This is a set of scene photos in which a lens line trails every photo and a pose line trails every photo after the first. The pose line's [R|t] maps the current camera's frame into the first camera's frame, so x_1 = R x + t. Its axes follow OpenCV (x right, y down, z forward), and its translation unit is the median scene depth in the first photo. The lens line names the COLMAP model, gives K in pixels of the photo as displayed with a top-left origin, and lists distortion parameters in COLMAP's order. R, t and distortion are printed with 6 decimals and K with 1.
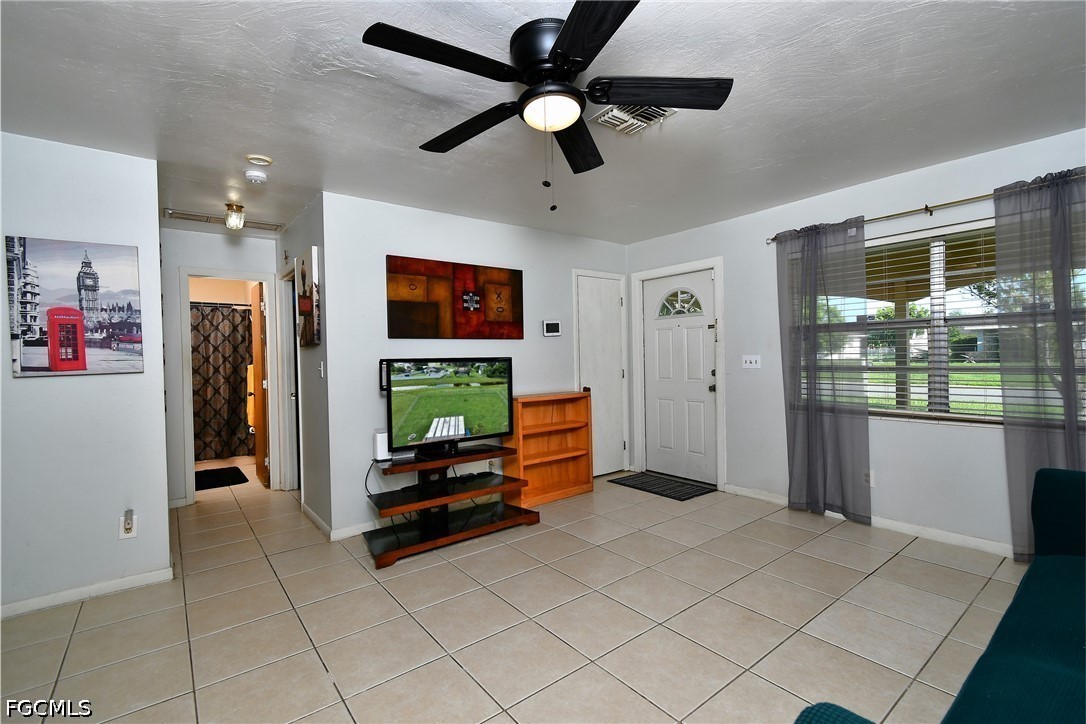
lens RADIAL K [[487.3, 0, 547.2], [0, 487.3, 361.8], [0, 0, 1]] dist [0.001798, -0.000613]
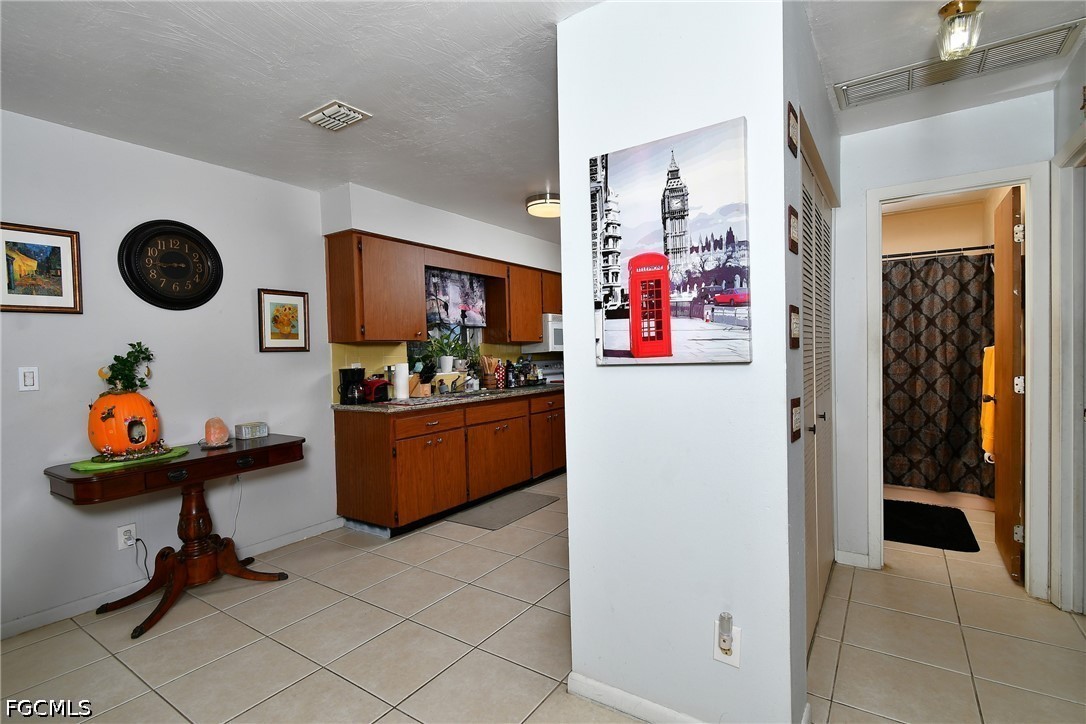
lens RADIAL K [[513.2, 0, 547.4], [0, 513.2, 361.9], [0, 0, 1]] dist [0.002515, -0.000889]
pose [[0.306179, 0.034989, -0.951331, -0.393287], [0.002461, 0.999292, 0.037545, 0.000105], [0.951971, -0.013837, 0.305876, 0.654245]]
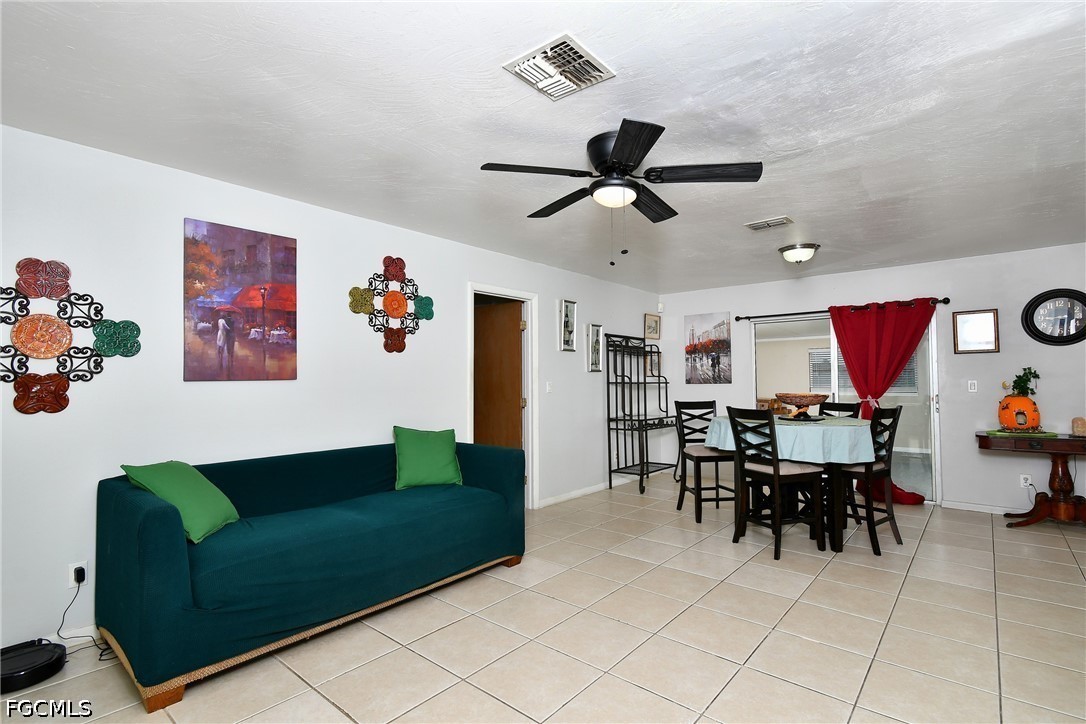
lens RADIAL K [[513.2, 0, 547.4], [0, 513.2, 361.9], [0, 0, 1]] dist [0.002515, -0.000889]
pose [[-0.979085, 0.018948, -0.202565, 0.320584], [0.023187, 0.999559, -0.018571, -0.025707], [0.202124, -0.022880, -0.979093, 1.551137]]
